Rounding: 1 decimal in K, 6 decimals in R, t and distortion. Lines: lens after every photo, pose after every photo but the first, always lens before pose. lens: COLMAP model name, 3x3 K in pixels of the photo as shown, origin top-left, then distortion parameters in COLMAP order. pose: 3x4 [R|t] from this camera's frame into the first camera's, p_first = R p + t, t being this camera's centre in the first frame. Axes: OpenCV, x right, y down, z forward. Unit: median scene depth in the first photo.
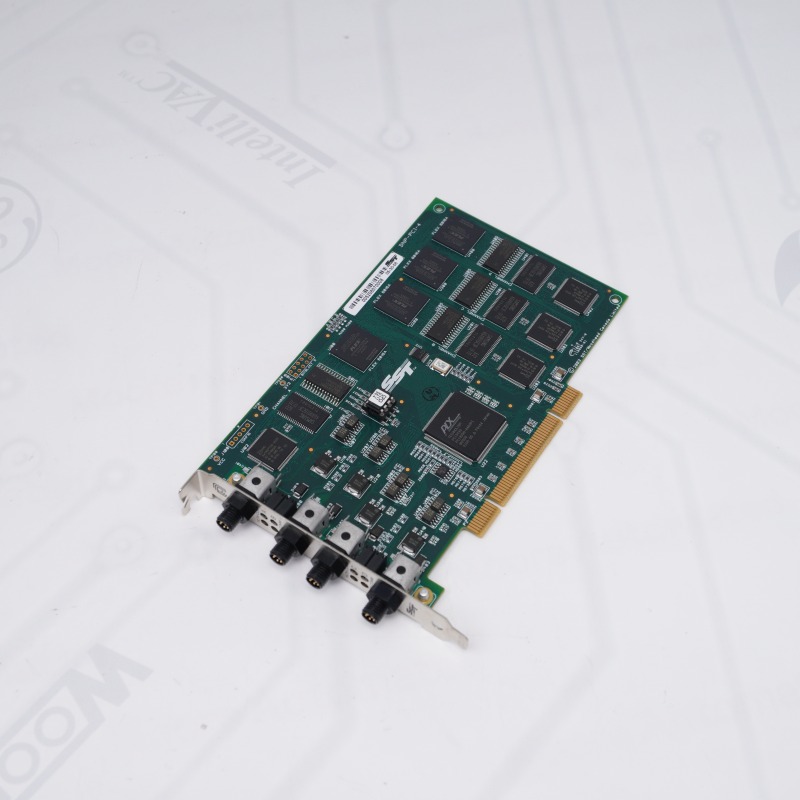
lens RADIAL K [[1233.2, 0, 400.0], [0, 1233.2, 400.0], [0, 0, 1]] dist [0.009999, 0.014706]
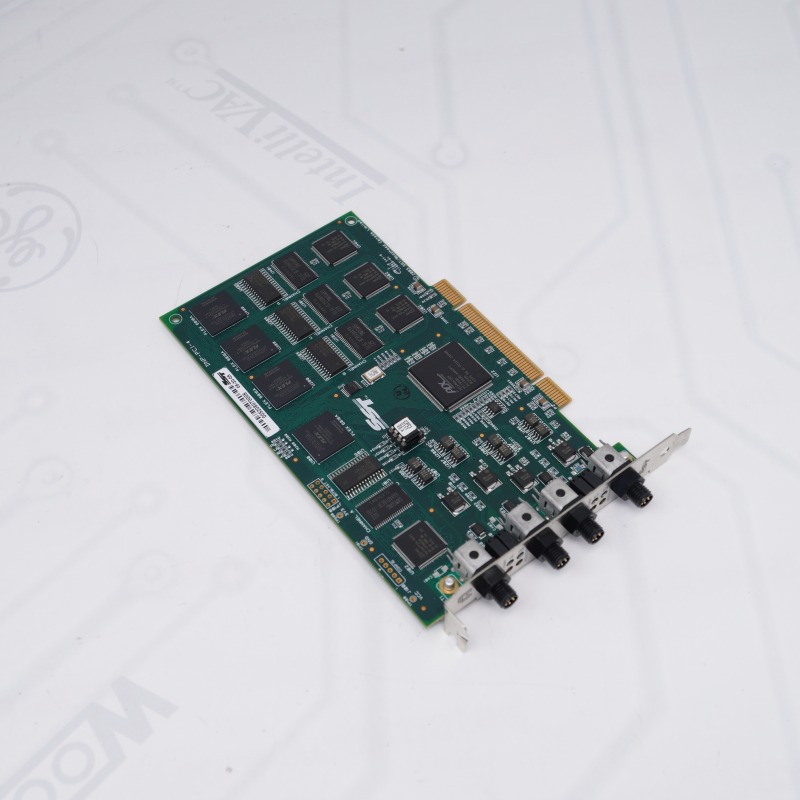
lens RADIAL K [[1233.2, 0, 400.0], [0, 1233.2, 400.0], [0, 0, 1]] dist [0.009999, 0.014706]
pose [[0.323069, -0.796634, 0.510883, -0.483459], [0.800057, 0.518255, 0.302194, -0.300905], [-0.505505, 0.311106, 0.804784, 0.221549]]
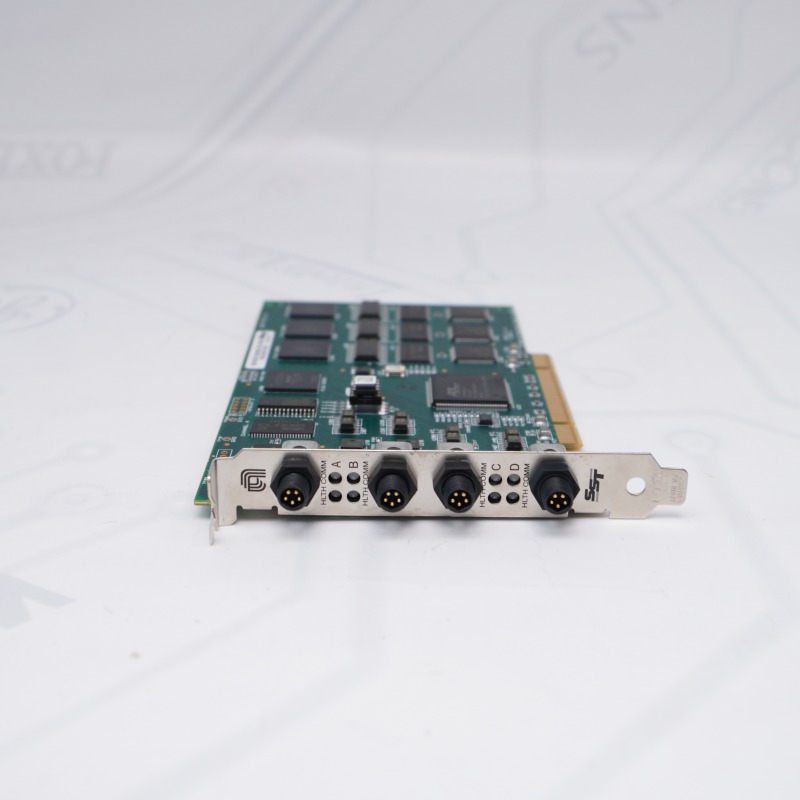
lens RADIAL K [[1160.6, 0, 400.0], [0, 1160.6, 400.0], [0, 0, 1]] dist [-0.008135, -0.004210]
pose [[0.833805, -0.226058, 0.503654, -0.363049], [0.467272, 0.774819, -0.425808, 0.323306], [-0.293983, 0.590384, 0.751679, 0.446980]]
